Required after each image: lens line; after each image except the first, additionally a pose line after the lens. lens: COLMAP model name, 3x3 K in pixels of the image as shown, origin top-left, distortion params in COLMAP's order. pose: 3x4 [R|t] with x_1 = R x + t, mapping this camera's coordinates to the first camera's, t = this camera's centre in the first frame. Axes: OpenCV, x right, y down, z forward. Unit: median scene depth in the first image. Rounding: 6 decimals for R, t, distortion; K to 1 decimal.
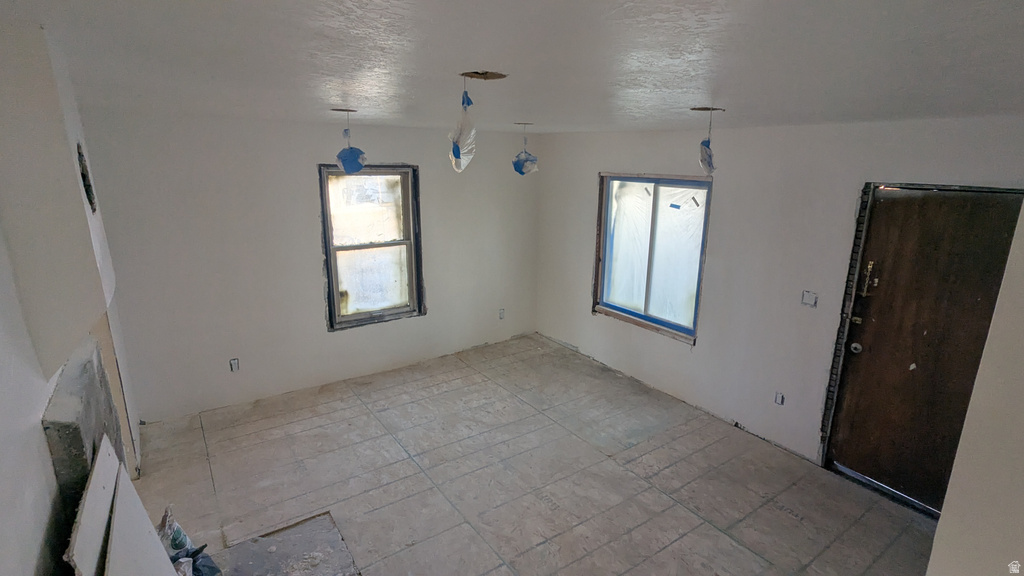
lens RADIAL K [[499.7, 0, 515.8], [0, 499.7, 287.2], [0, 0, 1]] dist [0.002332, -0.001543]
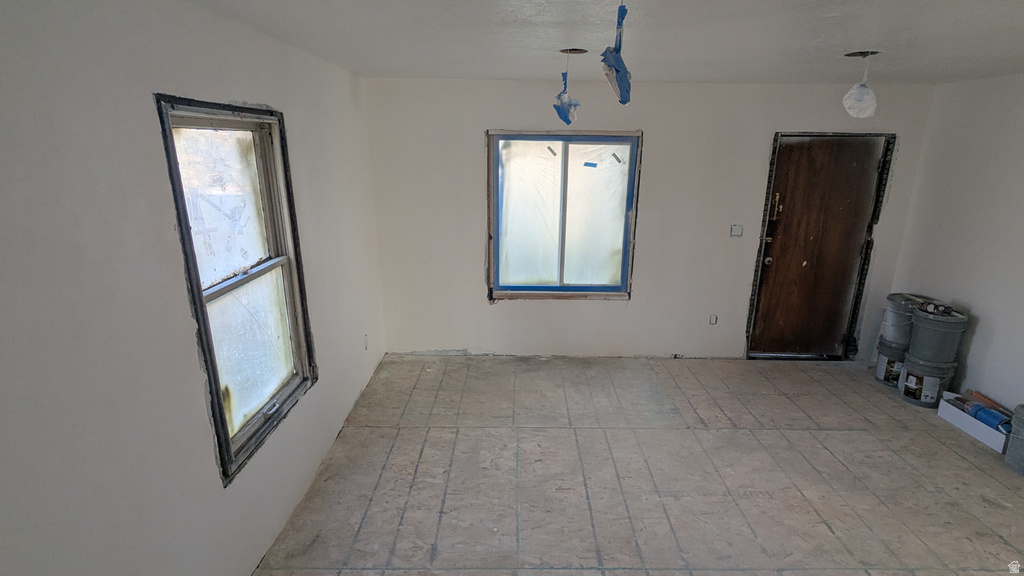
lens RADIAL K [[499.7, 0, 515.8], [0, 499.7, 287.2], [0, 0, 1]] dist [0.002332, -0.001543]
pose [[0.578708, -0.234200, 0.781183, -0.560801], [0.200621, 0.969326, 0.141983, -0.098777], [-0.790473, 0.074555, 0.607942, 0.548308]]
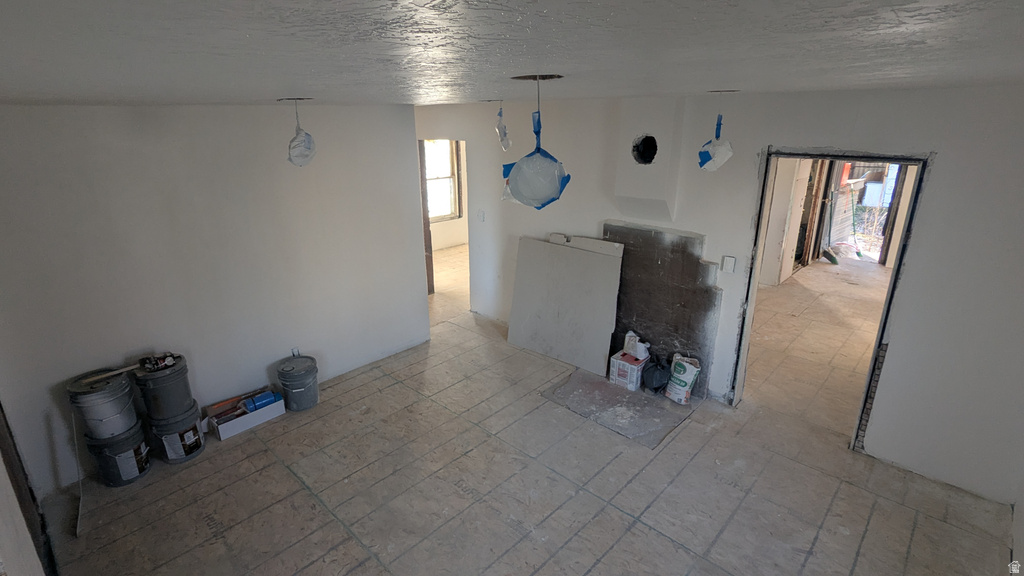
lens RADIAL K [[482.3, 0, 514.8], [0, 482.3, 289.6], [0, 0, 1]] dist [0.002304, -0.000579]
pose [[-0.980733, 0.061215, -0.185512, 0.088831], [-0.048675, 0.843111, 0.535532, -0.317106], [0.189190, 0.534243, -0.823888, 1.150301]]
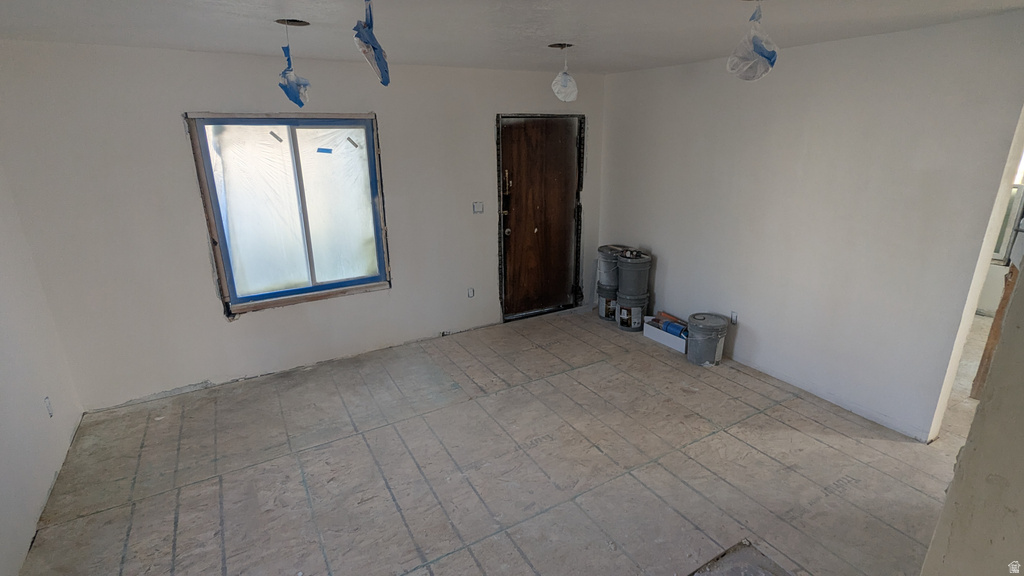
lens RADIAL K [[499.7, 0, 515.8], [0, 499.7, 287.2], [0, 0, 1]] dist [0.002332, -0.001543]
pose [[0.086092, -0.320510, 0.943325, -0.554648], [0.254341, 0.922537, 0.290235, -0.109499], [-0.963275, 0.214939, 0.160941, 0.584575]]
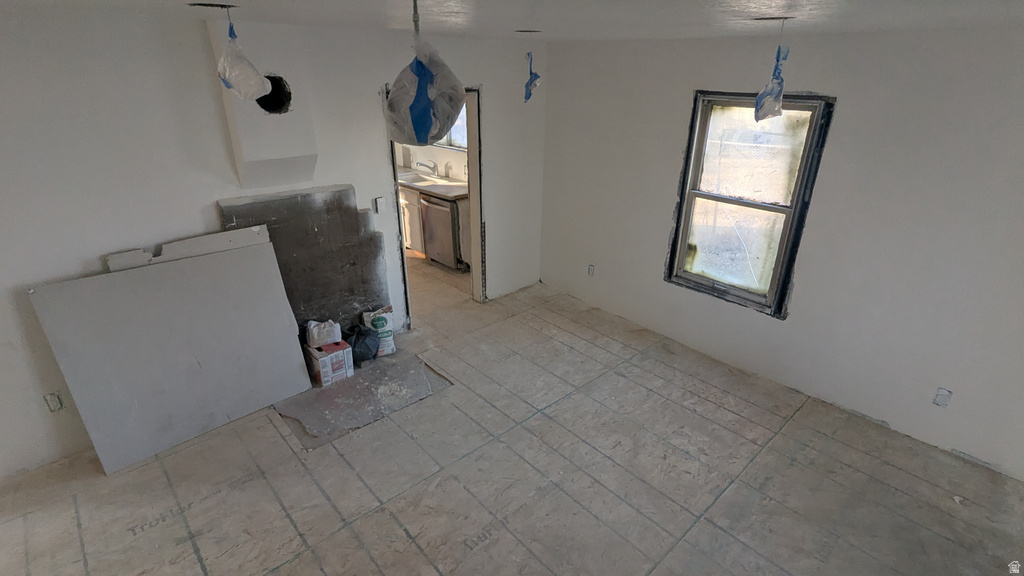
lens RADIAL K [[495.5, 0, 510.0], [0, 495.5, 283.9], [0, 0, 1]] dist [-0.010194, -0.000101]
pose [[0.115902, 0.382546, -0.916638, 0.455957], [-0.245573, 0.905243, 0.346740, -0.159551], [0.962424, 0.184914, 0.198862, 0.579863]]
